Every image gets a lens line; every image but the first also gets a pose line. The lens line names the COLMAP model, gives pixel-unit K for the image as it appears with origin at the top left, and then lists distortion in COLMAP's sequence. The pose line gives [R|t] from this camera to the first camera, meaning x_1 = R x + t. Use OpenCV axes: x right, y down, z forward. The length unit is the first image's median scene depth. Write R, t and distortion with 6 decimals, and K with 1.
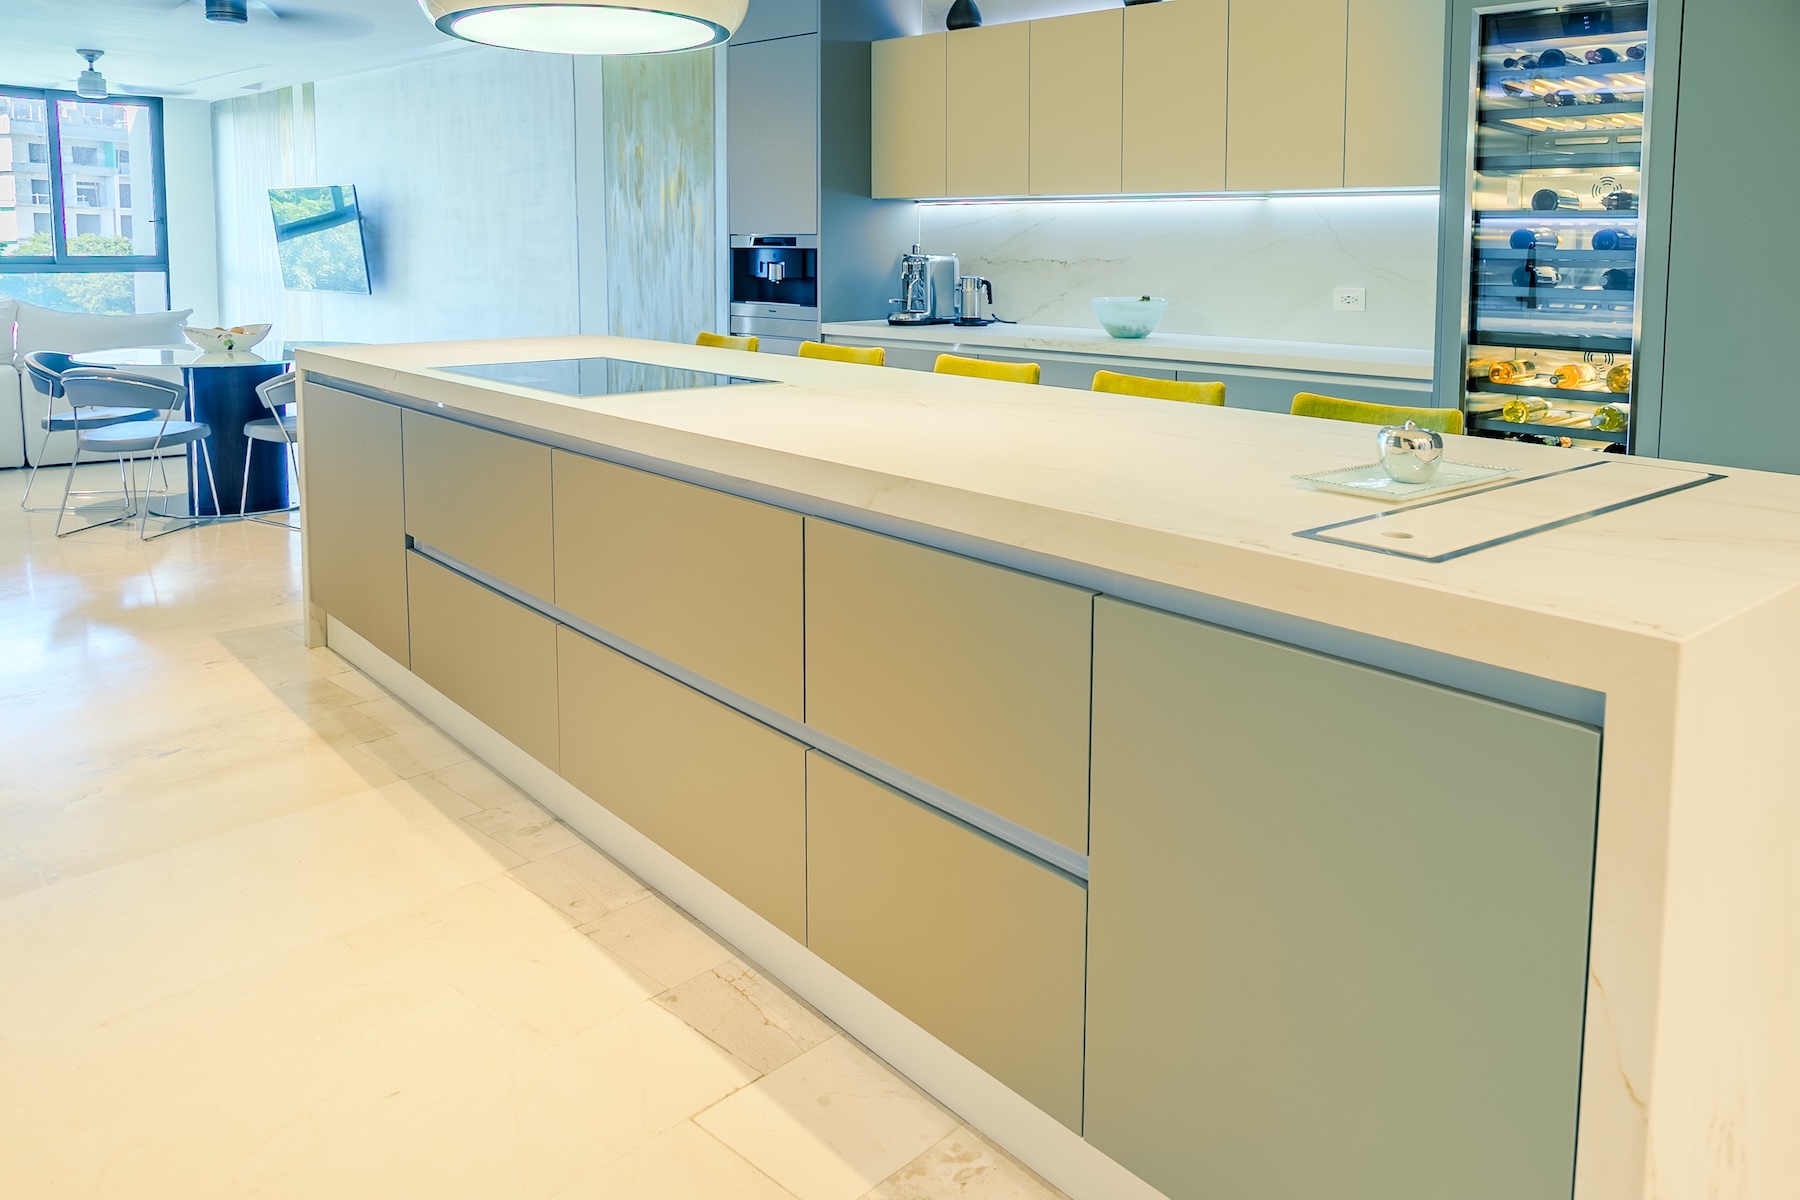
lens RADIAL K [[1367.8, 0, 940.8], [0, 1367.8, 389.0], [0, 0, 1]] dist [-0.076981, 0.077002]
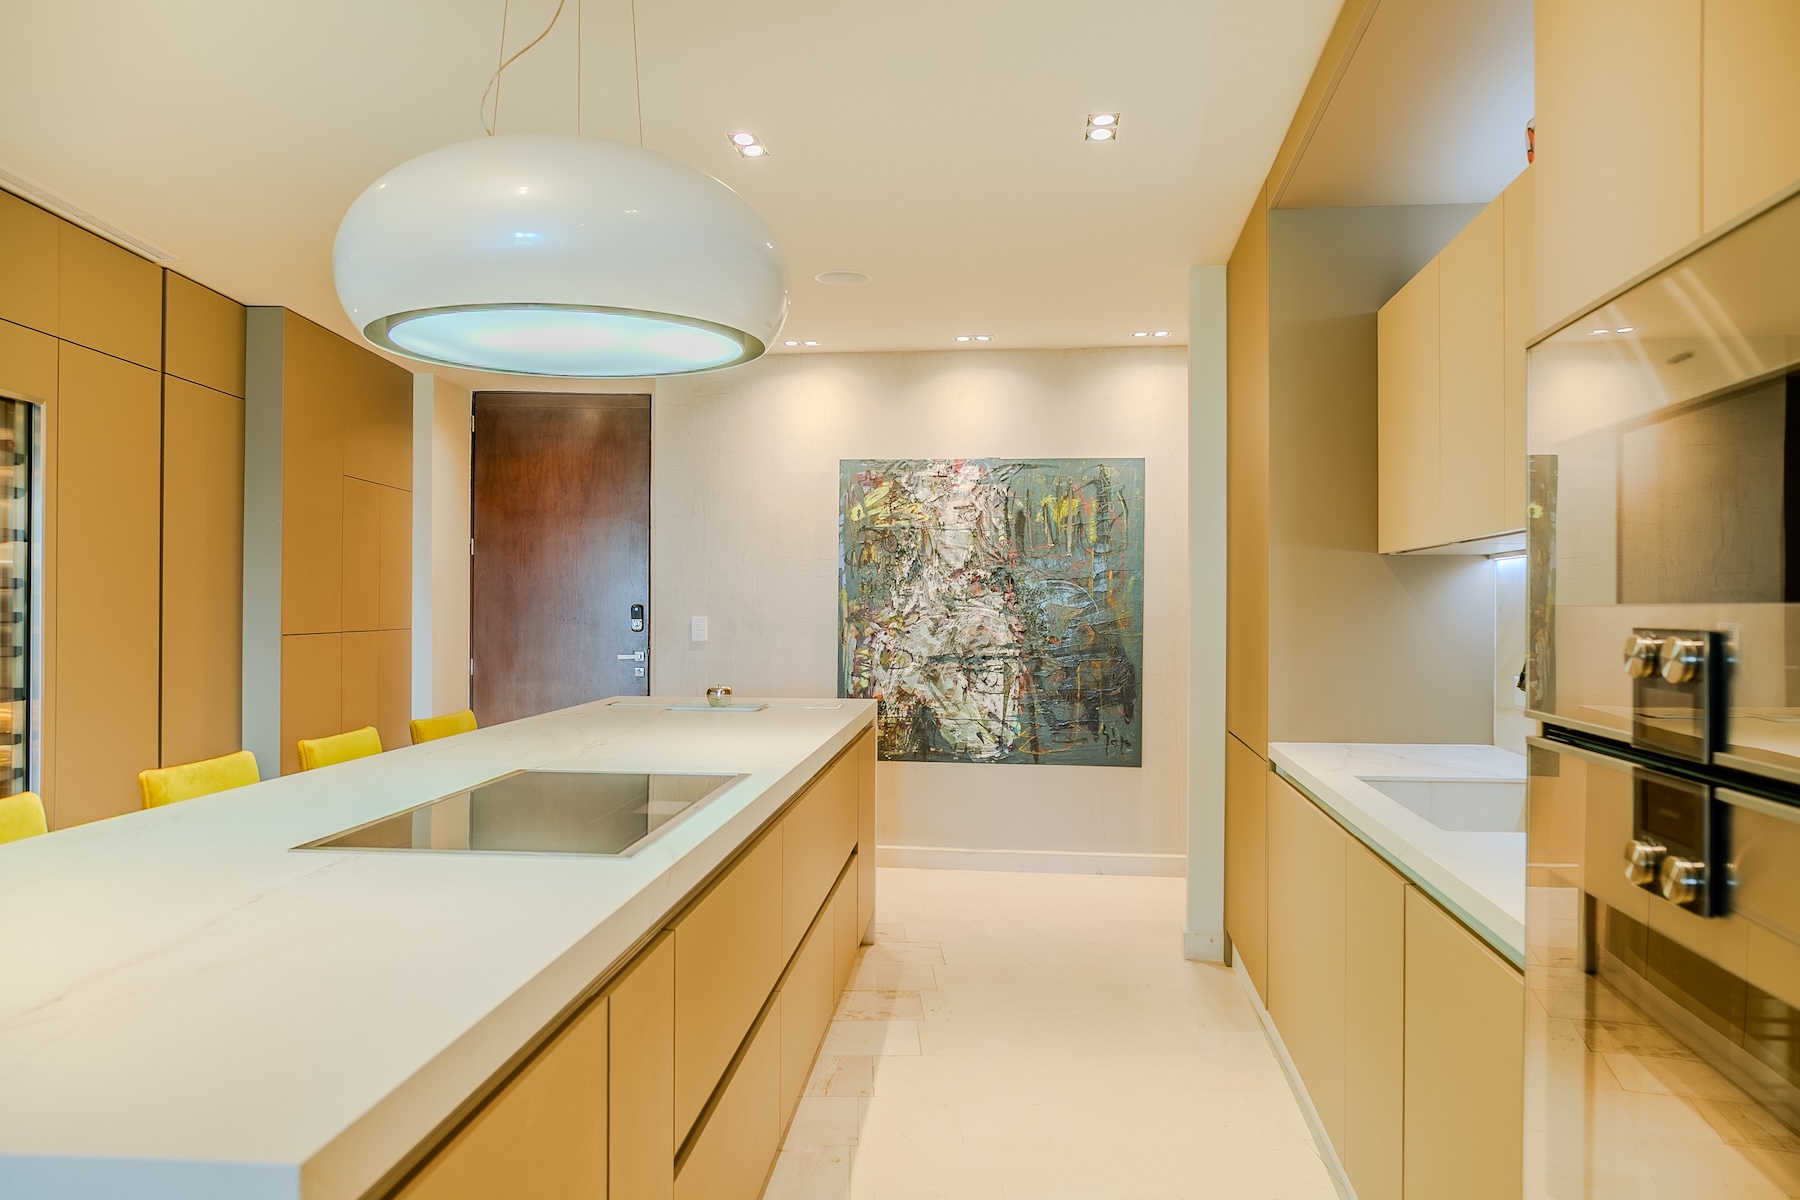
lens RADIAL K [[1260.3, 0, 886.8], [0, 1260.3, 595.6], [0, 0, 1]] dist [-0.068655, 0.060706]
pose [[-0.709517, 0.002457, 0.704684, -0.479449], [0.071820, 0.995039, 0.068843, -0.088030], [-0.701019, 0.099456, -0.706173, 0.747209]]
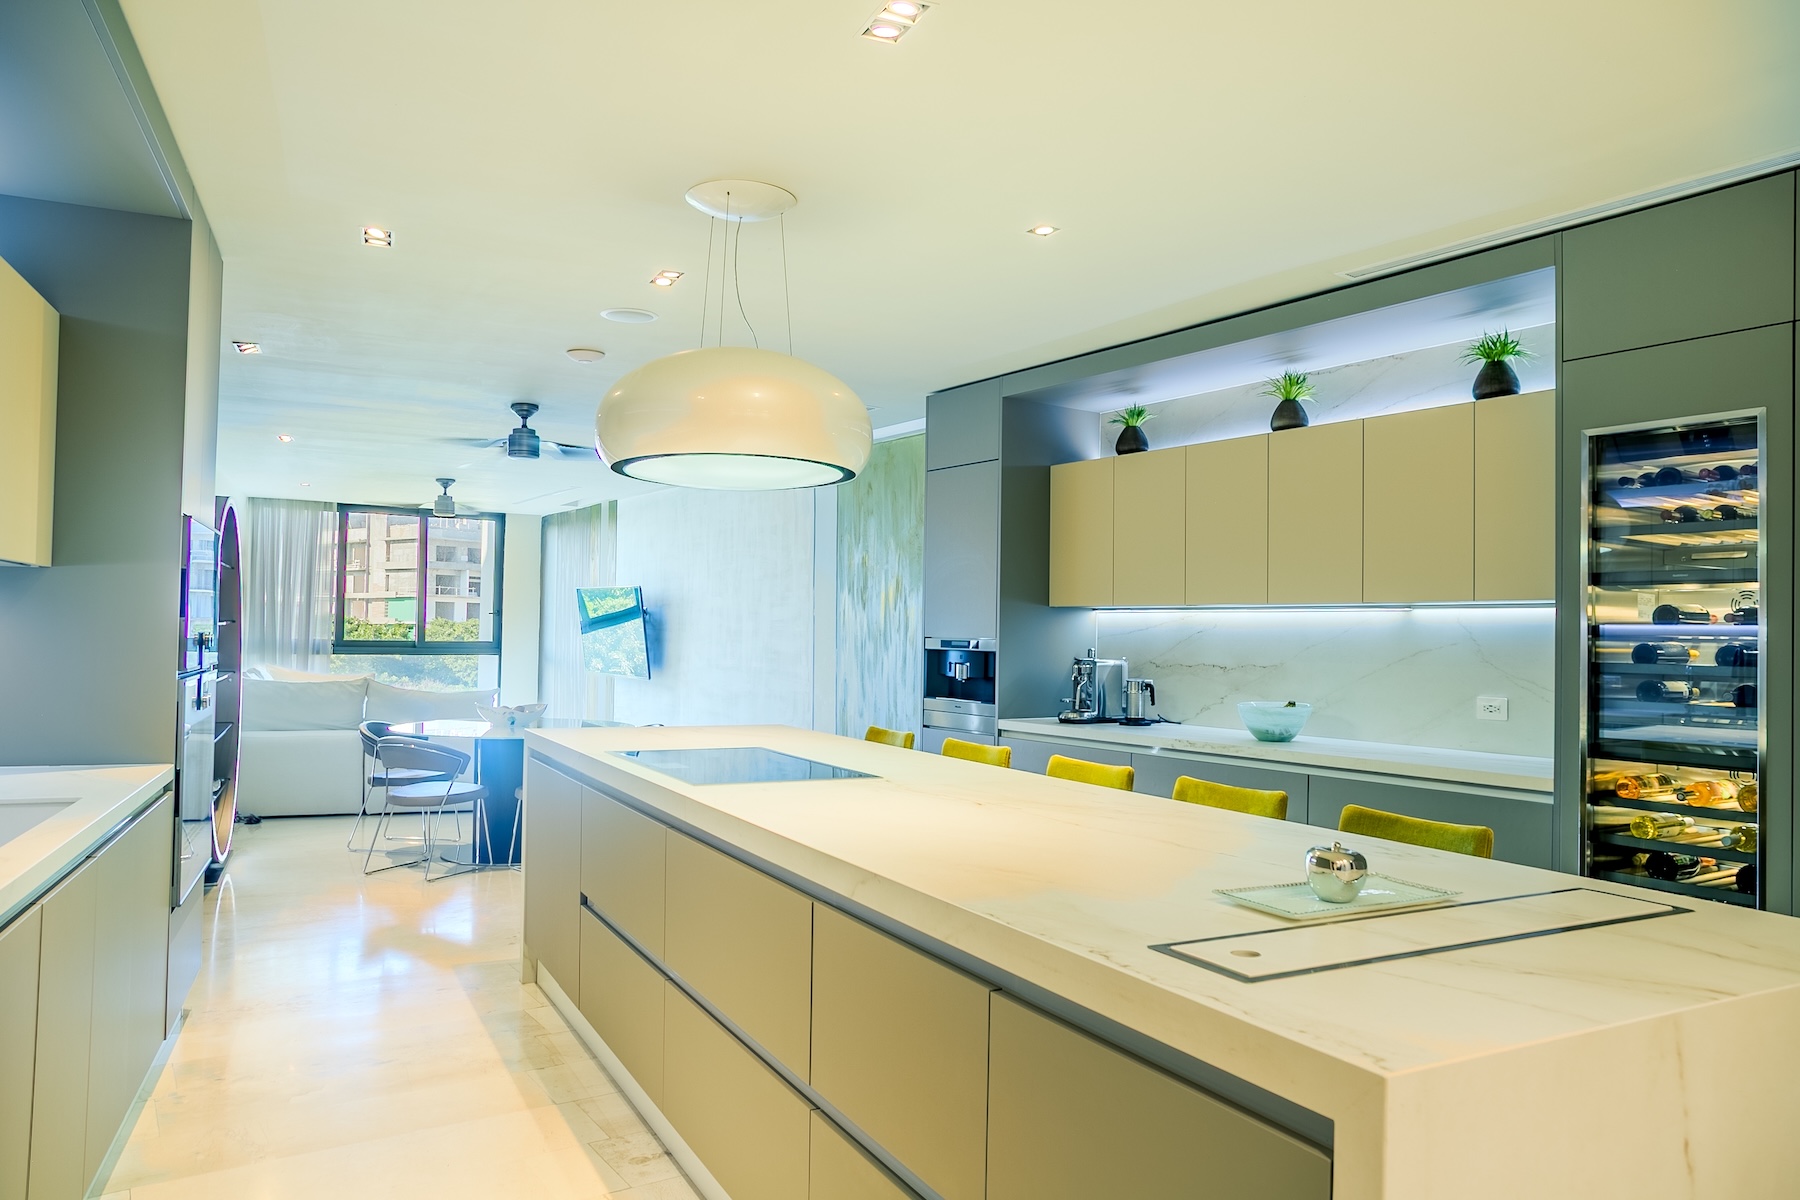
lens RADIAL K [[1260.3, 0, 908.2], [0, 1260.3, 630.6], [0, 0, 1]] dist [-0.068655, 0.060706]
pose [[0.973495, 0.010856, -0.228449, 0.070981], [-0.036156, 0.993617, -0.106854, -0.006628], [0.225830, 0.112281, 0.967674, -0.008476]]
